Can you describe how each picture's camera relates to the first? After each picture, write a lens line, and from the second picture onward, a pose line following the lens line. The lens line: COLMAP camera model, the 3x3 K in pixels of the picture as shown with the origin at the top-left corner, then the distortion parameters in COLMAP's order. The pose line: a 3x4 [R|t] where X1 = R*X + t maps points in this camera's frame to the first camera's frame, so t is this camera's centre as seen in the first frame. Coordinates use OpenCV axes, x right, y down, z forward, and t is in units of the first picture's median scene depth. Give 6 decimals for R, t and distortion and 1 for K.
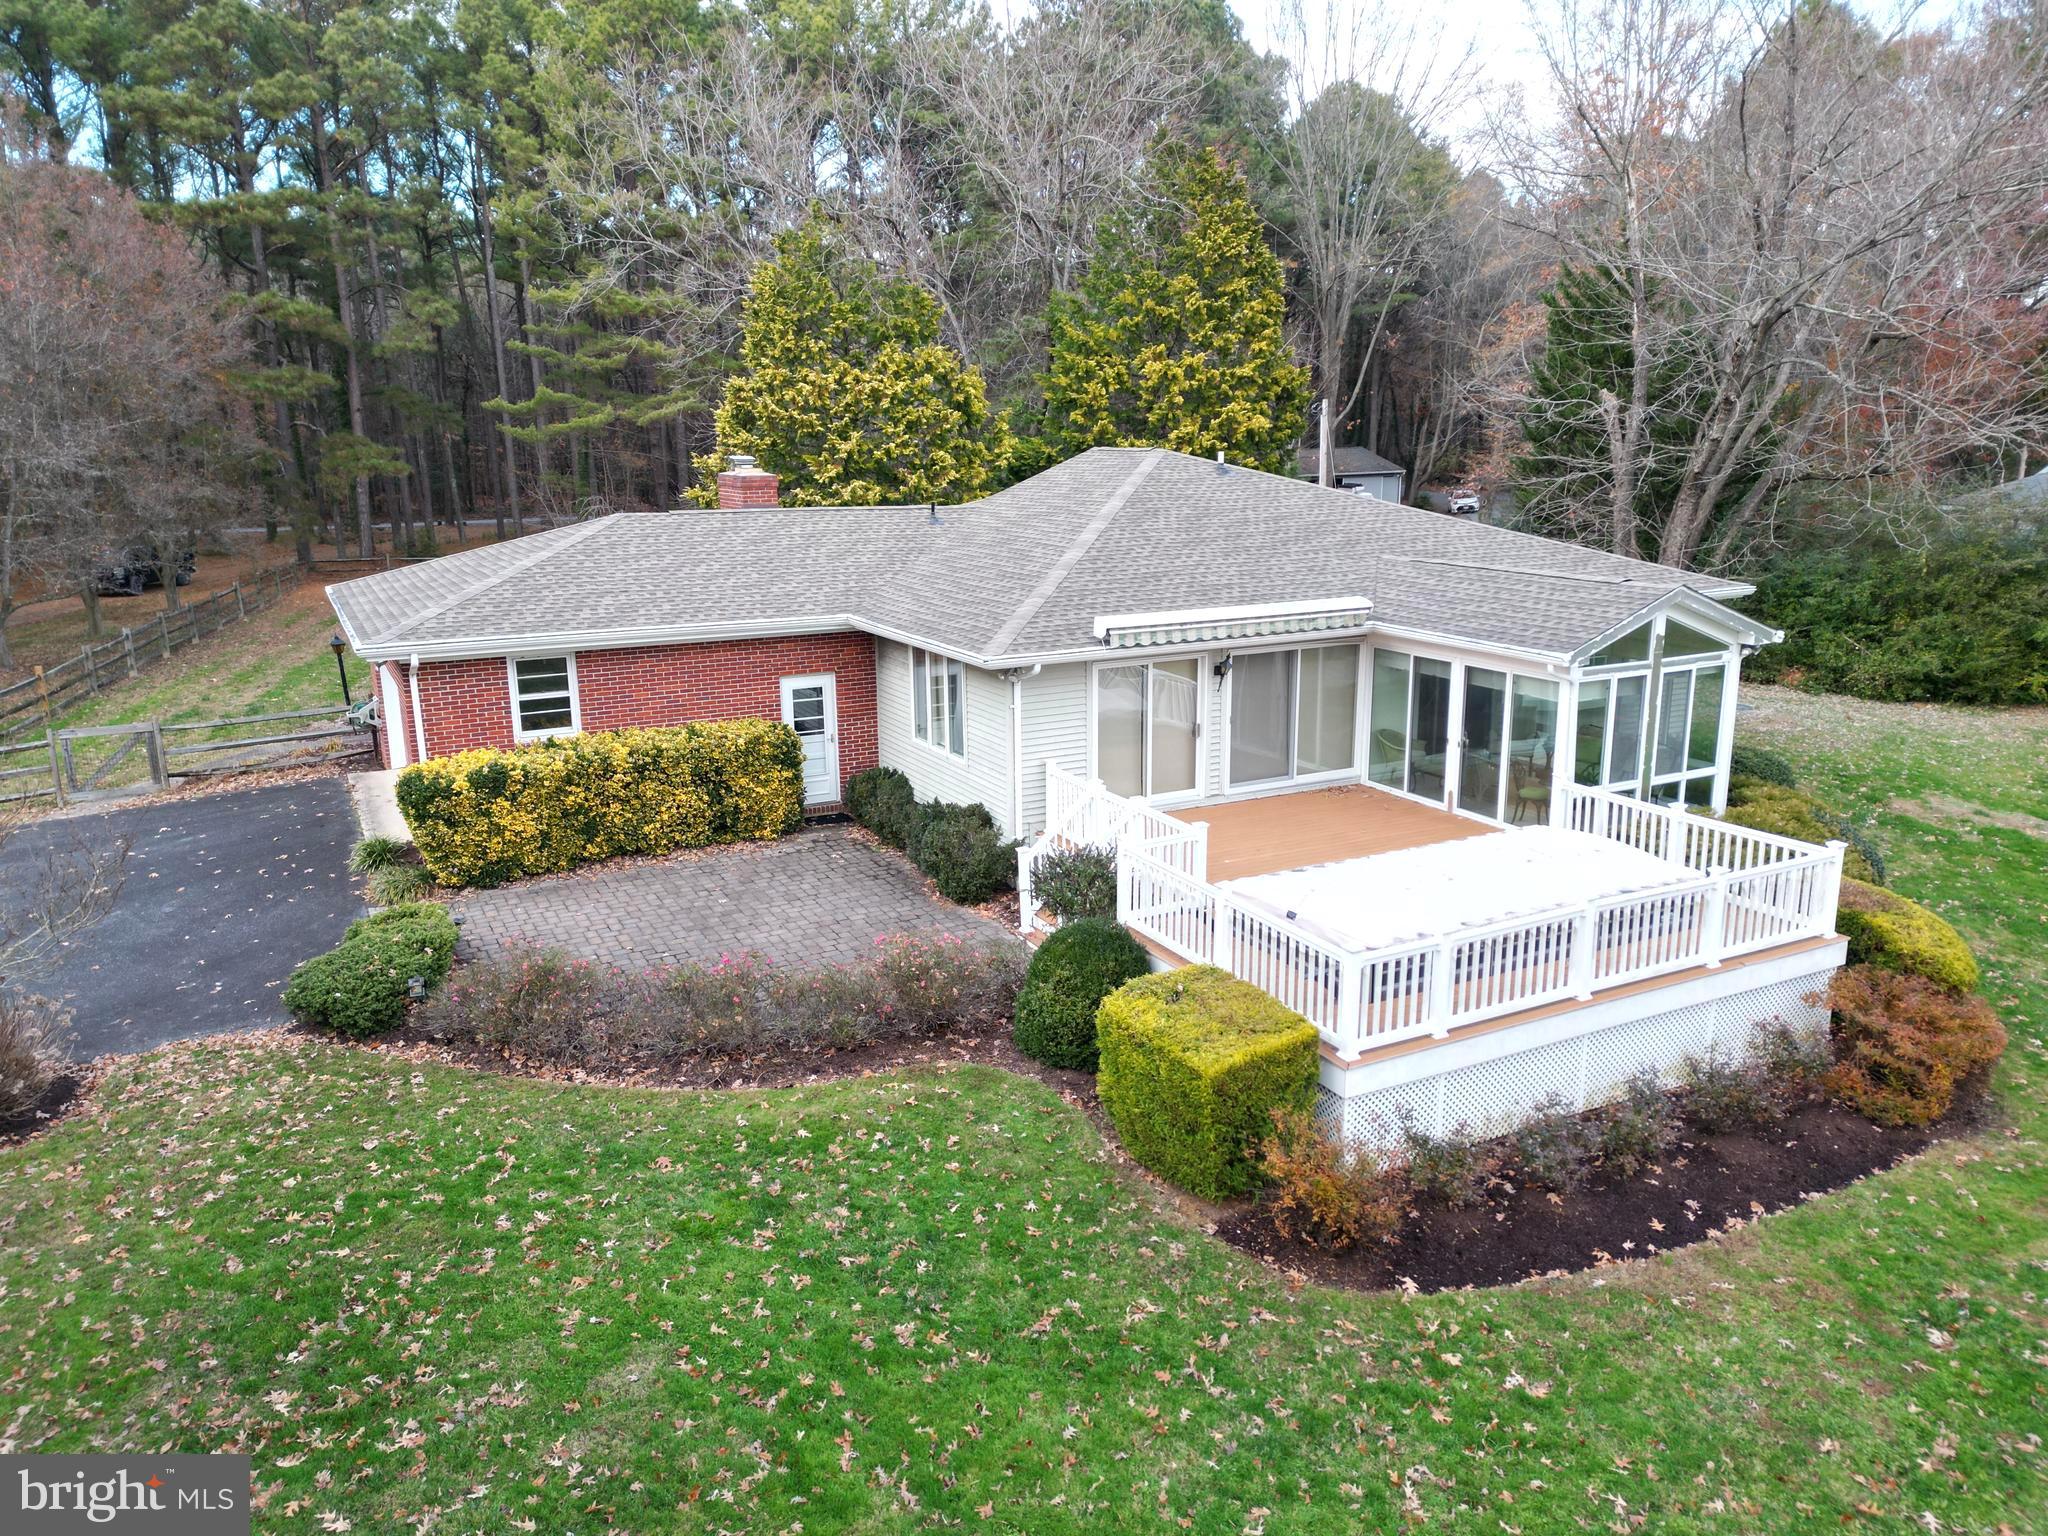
lens RADIAL K [[1423.3, 0, 1024.0], [0, 1423.3, 768.0], [0, 0, 1]] dist [0.080704, -0.068336]
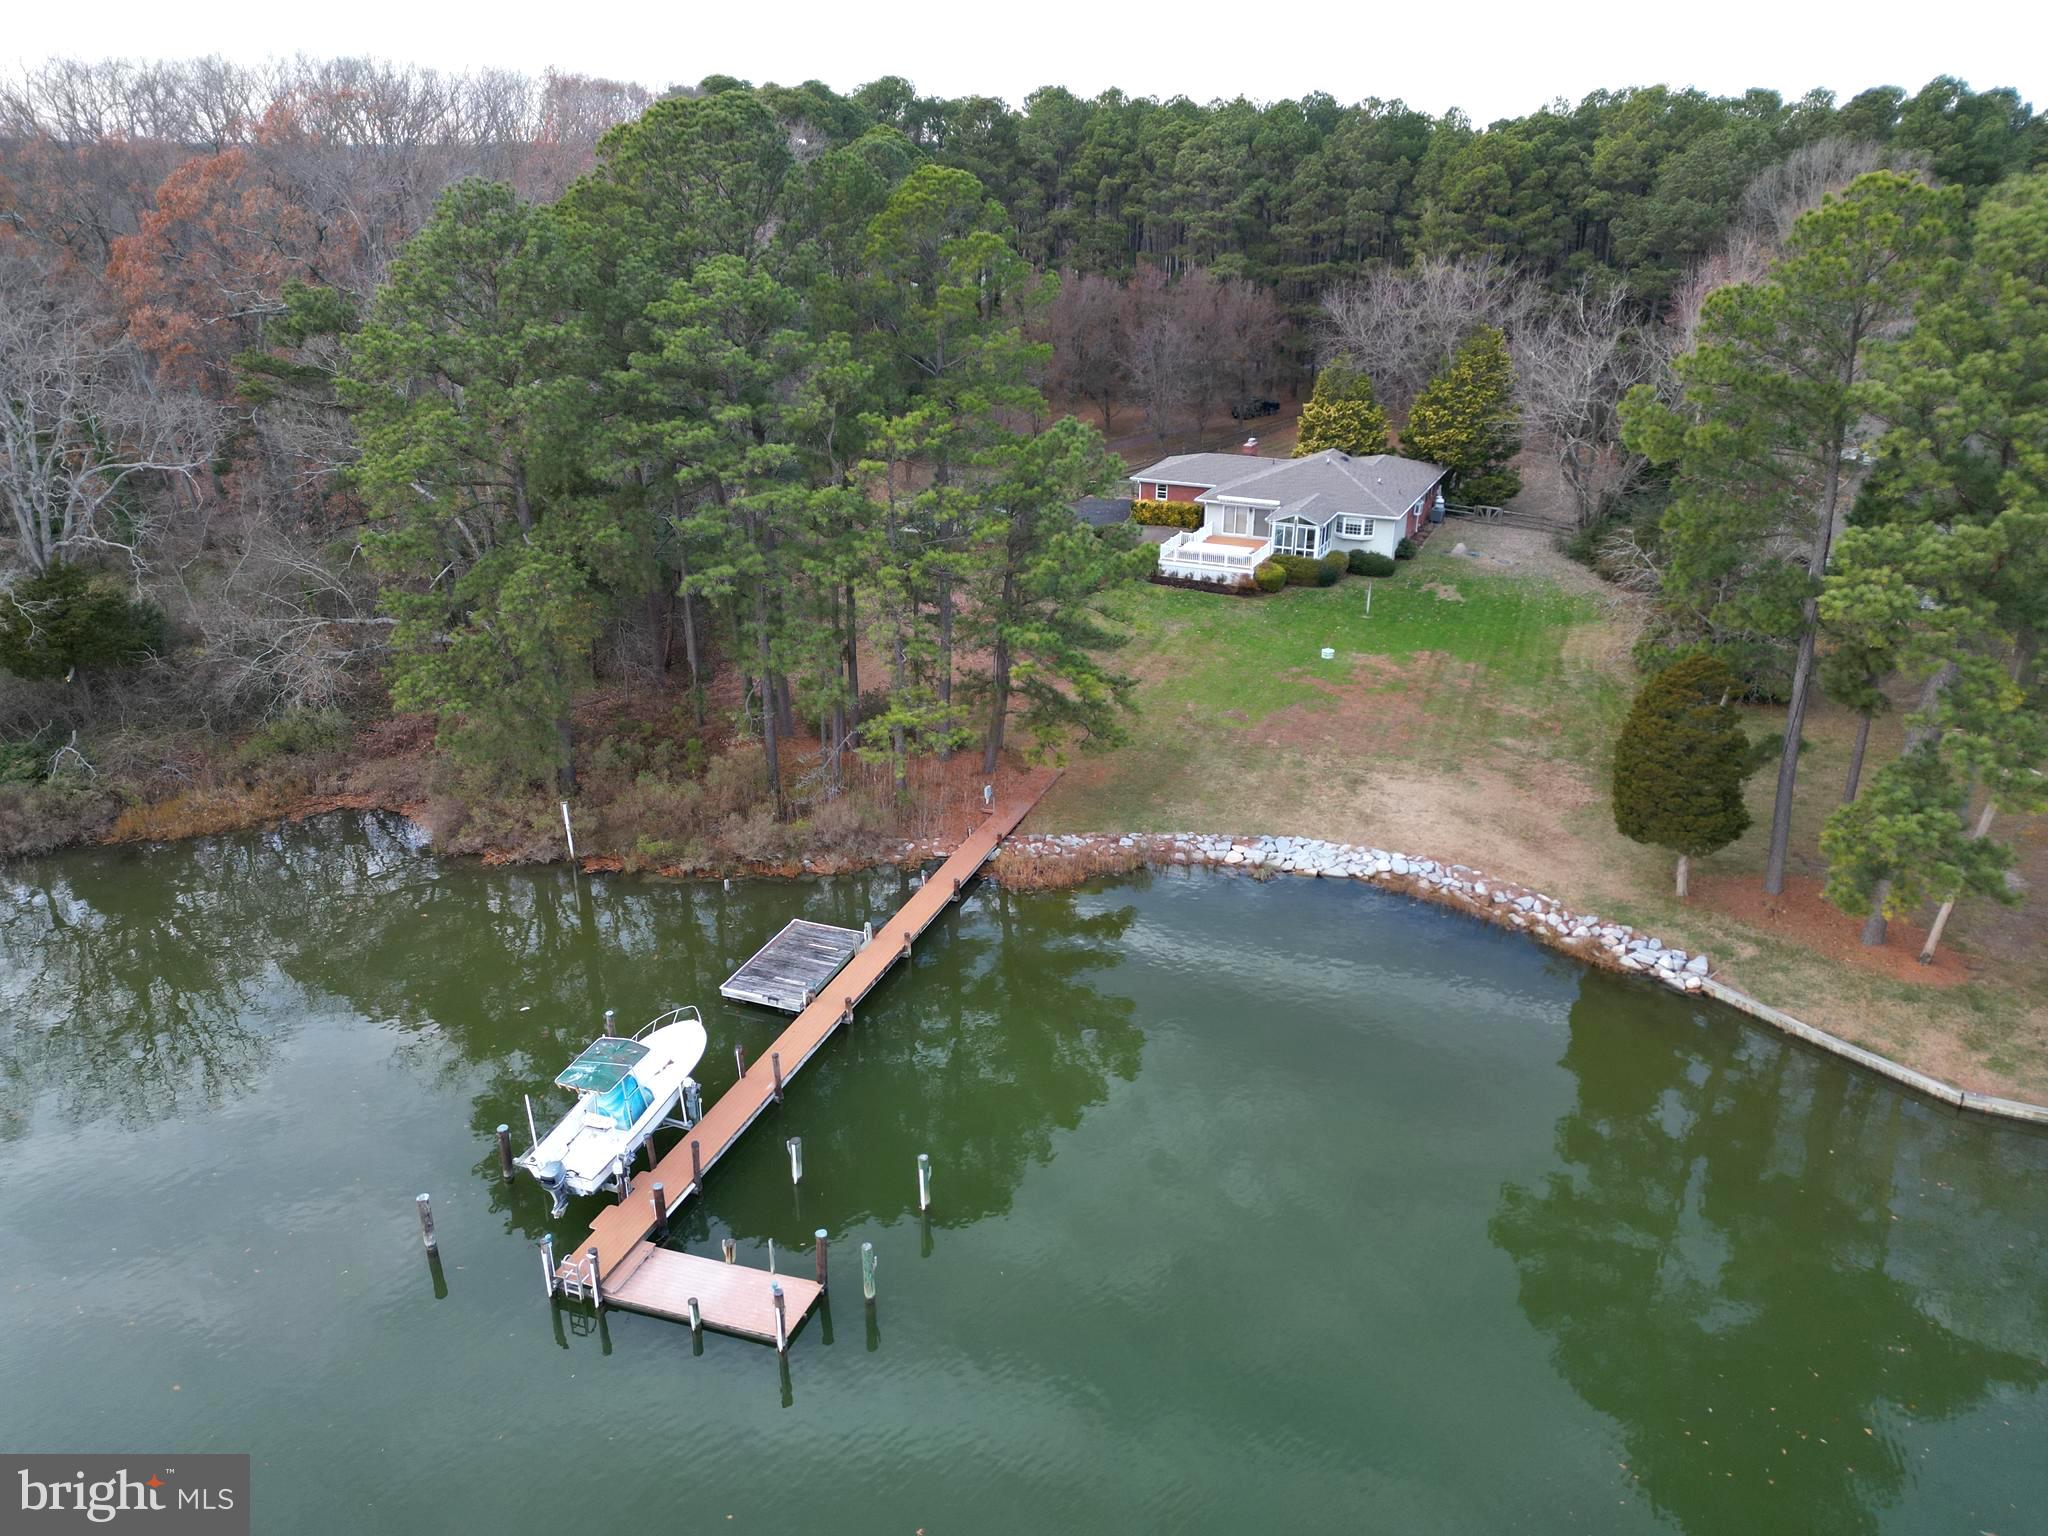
lens RADIAL K [[1423.3, 0, 1024.0], [0, 1423.3, 768.0], [0, 0, 1]] dist [0.080704, -0.068336]
pose [[0.564645, 0.325589, -0.758398, 3.919949], [-0.199176, 0.945495, 0.257620, -0.363662], [0.800940, 0.005591, 0.598719, -2.704044]]
